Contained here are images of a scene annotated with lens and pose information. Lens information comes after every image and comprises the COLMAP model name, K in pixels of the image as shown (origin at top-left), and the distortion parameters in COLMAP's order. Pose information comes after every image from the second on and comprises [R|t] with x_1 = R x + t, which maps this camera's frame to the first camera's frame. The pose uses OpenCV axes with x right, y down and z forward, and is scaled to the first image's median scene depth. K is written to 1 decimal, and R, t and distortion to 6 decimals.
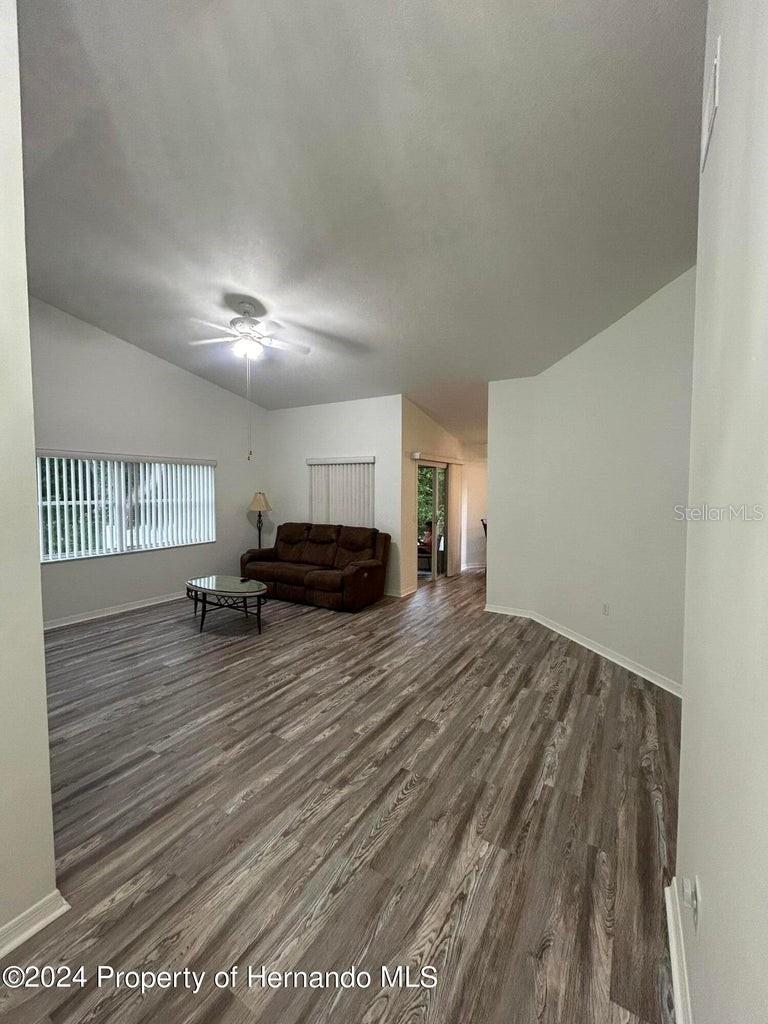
lens RADIAL K [[415.6, 0, 382.7], [0, 415.6, 510.6], [0, 0, 1]] dist [-0.002642, 0.000396]
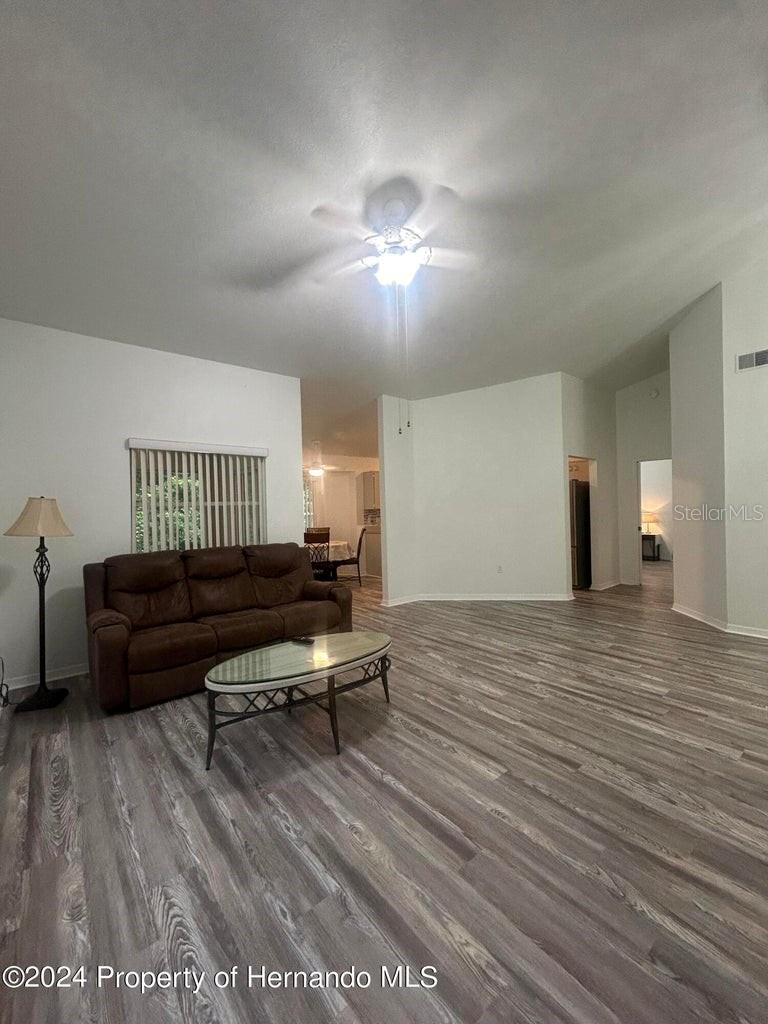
lens RADIAL K [[415.6, 0, 382.0], [0, 415.6, 512.7], [0, 0, 1]] dist [-0.002642, 0.000396]
pose [[0.330593, -0.020684, 0.943547, -1.205314], [0.078068, 0.996933, -0.005499, 0.007320], [-0.940539, 0.075478, 0.331194, 1.027494]]
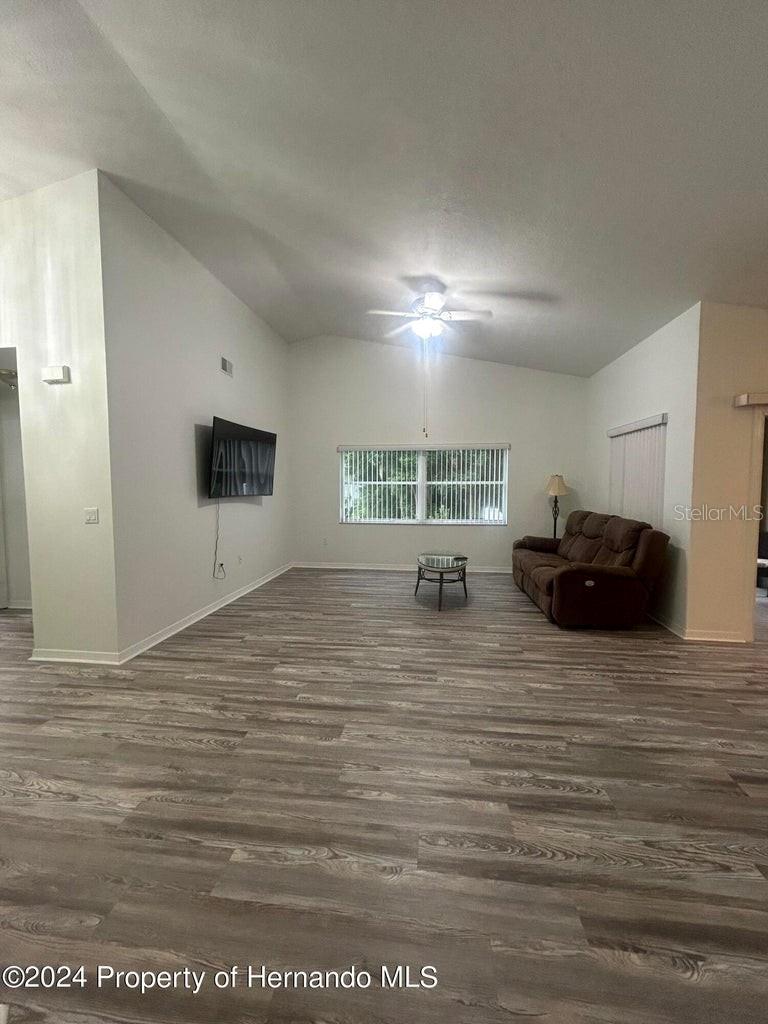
lens RADIAL K [[415.6, 0, 383.1], [0, 415.6, 510.5], [0, 0, 1]] dist [-0.002642, 0.000396]
pose [[0.412369, 0.054764, -0.909369, 0.722731], [-0.049491, 0.998064, 0.037663, 0.033831], [0.909672, 0.029475, 0.414281, 0.607438]]
